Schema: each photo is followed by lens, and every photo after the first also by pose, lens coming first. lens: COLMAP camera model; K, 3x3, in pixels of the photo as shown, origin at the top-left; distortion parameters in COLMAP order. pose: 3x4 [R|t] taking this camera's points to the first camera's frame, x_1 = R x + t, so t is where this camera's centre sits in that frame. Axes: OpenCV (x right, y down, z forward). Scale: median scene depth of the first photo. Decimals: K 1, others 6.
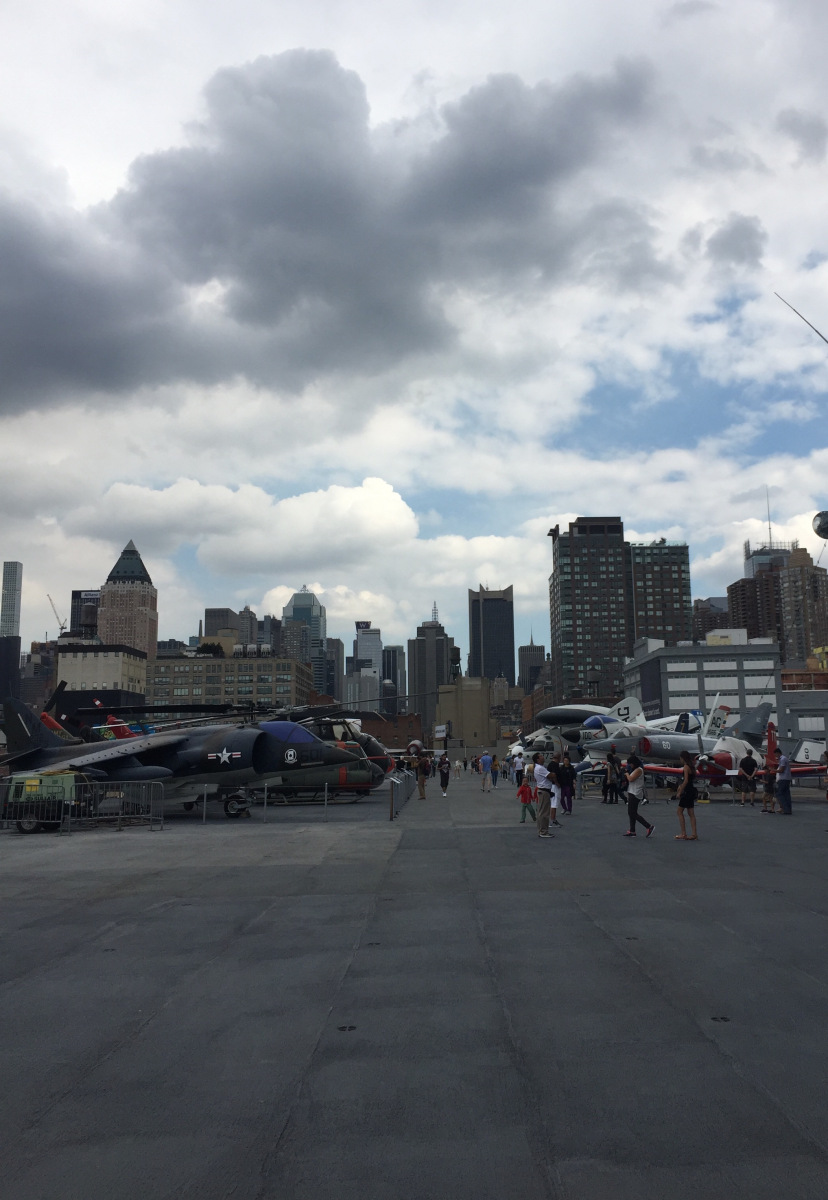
lens RADIAL K [[1106.3, 0, 483.5], [0, 1106.3, 499.3], [0, 0, 1]] dist [0.048867, -0.002693]
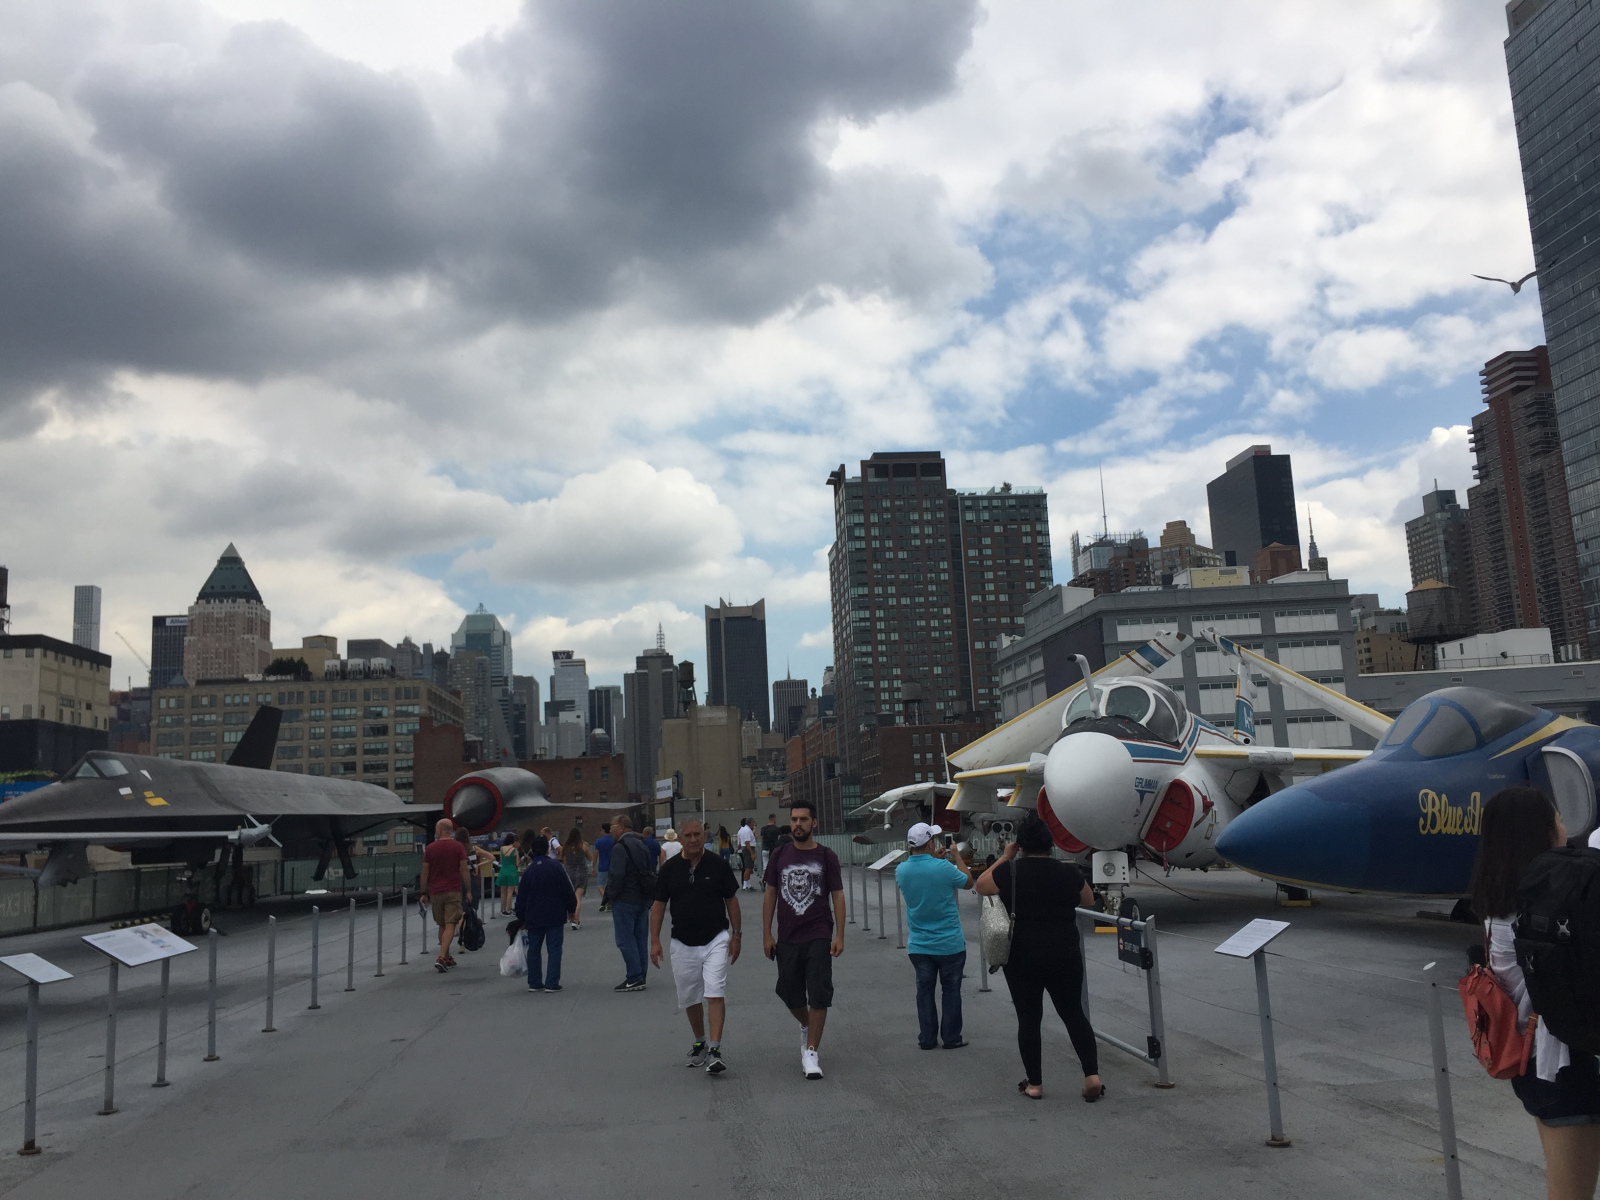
lens RADIAL K [[1385.9, 0, 801.7], [0, 1385.9, 577.8], [0, 0, 1]] dist [0.096722, -0.133923]
pose [[0.998253, -0.017386, 0.056473, -0.003248], [0.014470, 0.998561, 0.051631, 0.047227], [-0.057290, -0.050724, 0.997068, 0.202189]]
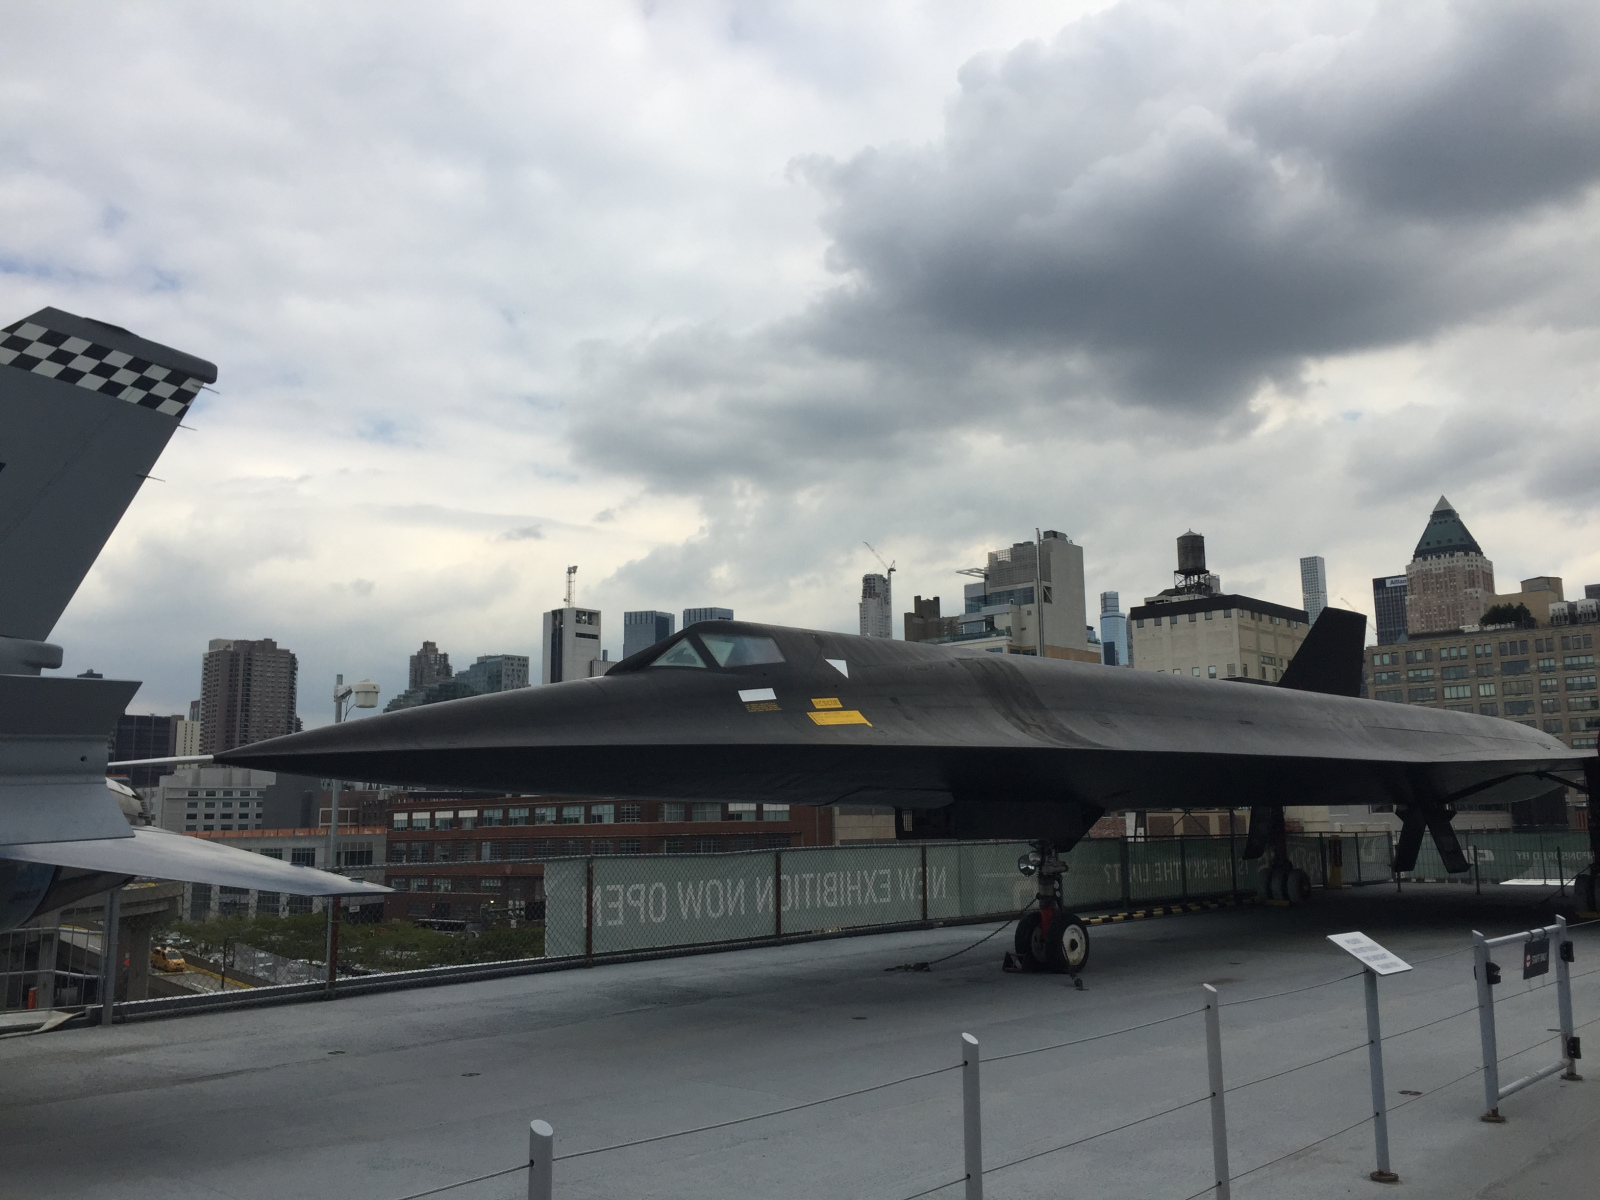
lens RADIAL K [[1394.0, 0, 779.2], [0, 1394.0, 597.3], [0, 0, 1]] dist [0.042193, -0.072558]
pose [[0.704125, -0.106347, -0.702067, -0.005954], [0.162207, 0.986668, 0.013225, 0.055223], [0.691301, -0.123192, 0.711988, 0.235485]]
